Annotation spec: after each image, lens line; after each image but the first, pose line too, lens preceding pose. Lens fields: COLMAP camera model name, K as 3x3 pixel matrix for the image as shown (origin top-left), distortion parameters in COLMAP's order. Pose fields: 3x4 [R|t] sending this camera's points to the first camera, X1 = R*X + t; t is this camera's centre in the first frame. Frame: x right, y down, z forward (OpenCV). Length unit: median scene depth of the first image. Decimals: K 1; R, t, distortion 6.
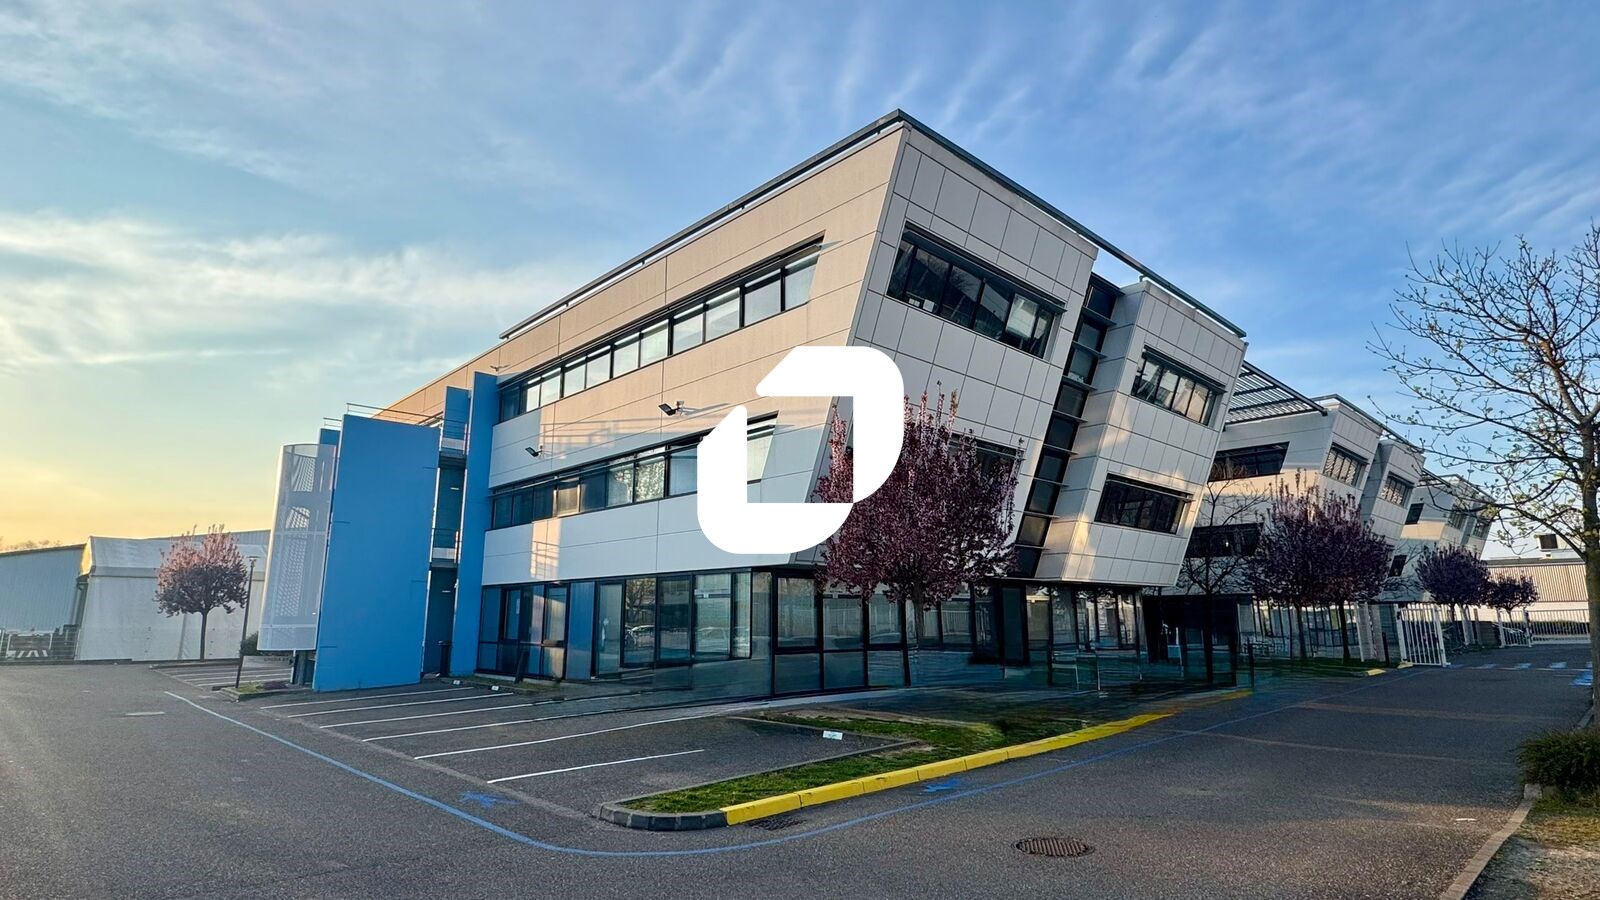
lens RADIAL K [[815.8, 0, 806.1], [0, 815.8, 414.3], [0, 0, 1]] dist [0.000936, 0.000075]
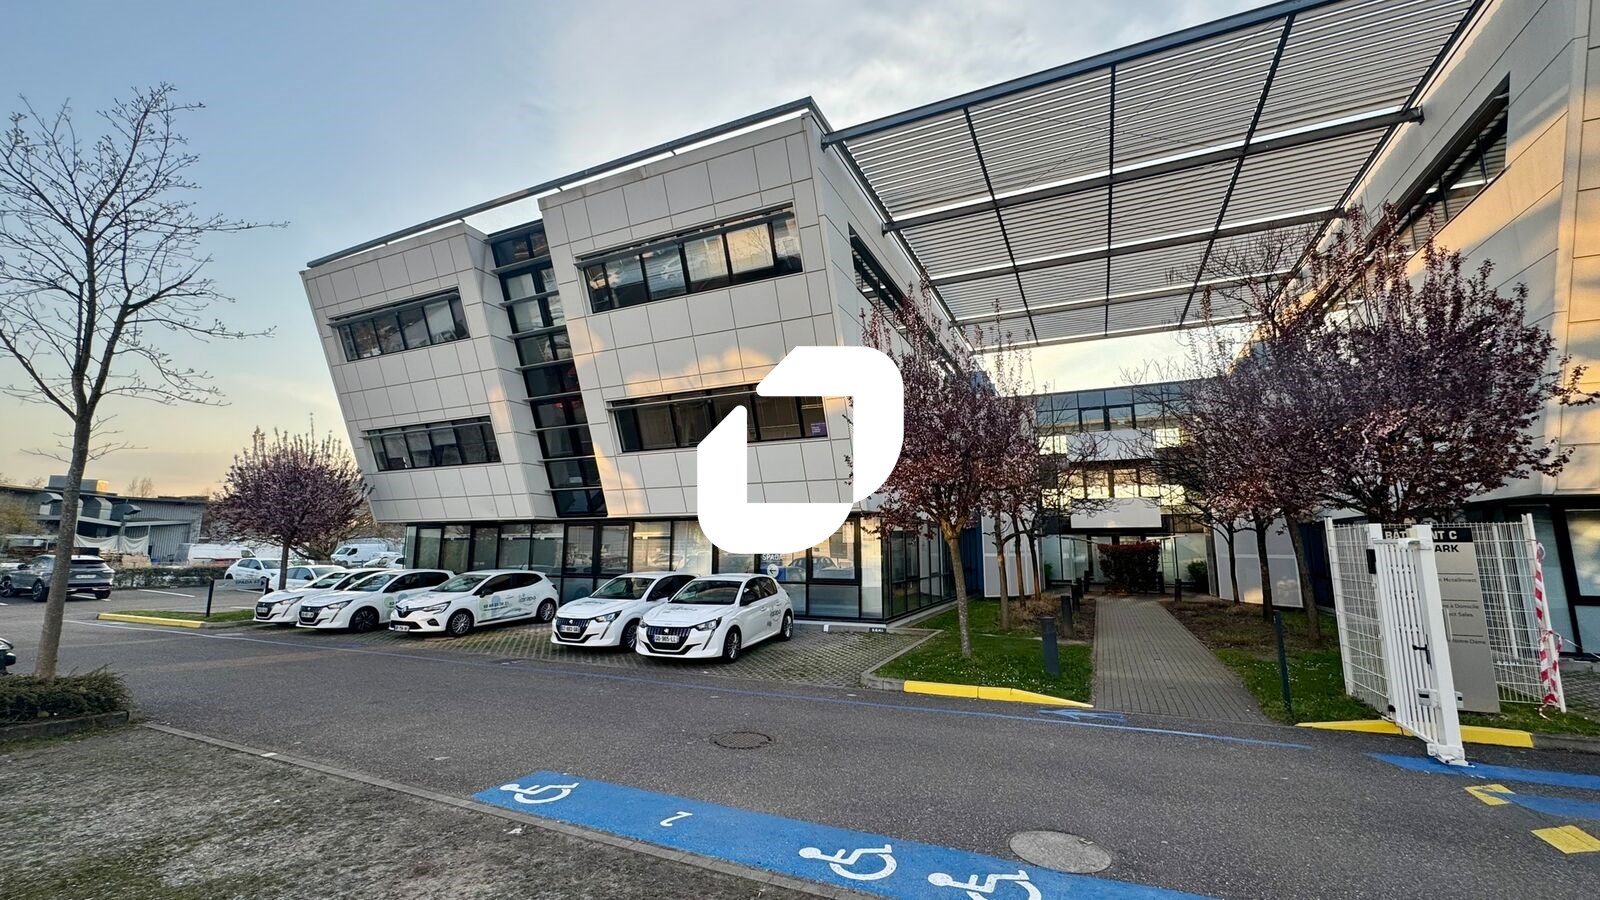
lens RADIAL K [[628.3, 0, 800.0], [0, 628.3, 450.0], [0, 0, 1]] dist [0.001232, 0.000201]
pose [[0.348246, -0.148767, -0.925523, 1.073994], [0.212312, 0.974187, -0.076703, 0.221138], [0.913043, -0.169789, 0.370842, 0.903295]]
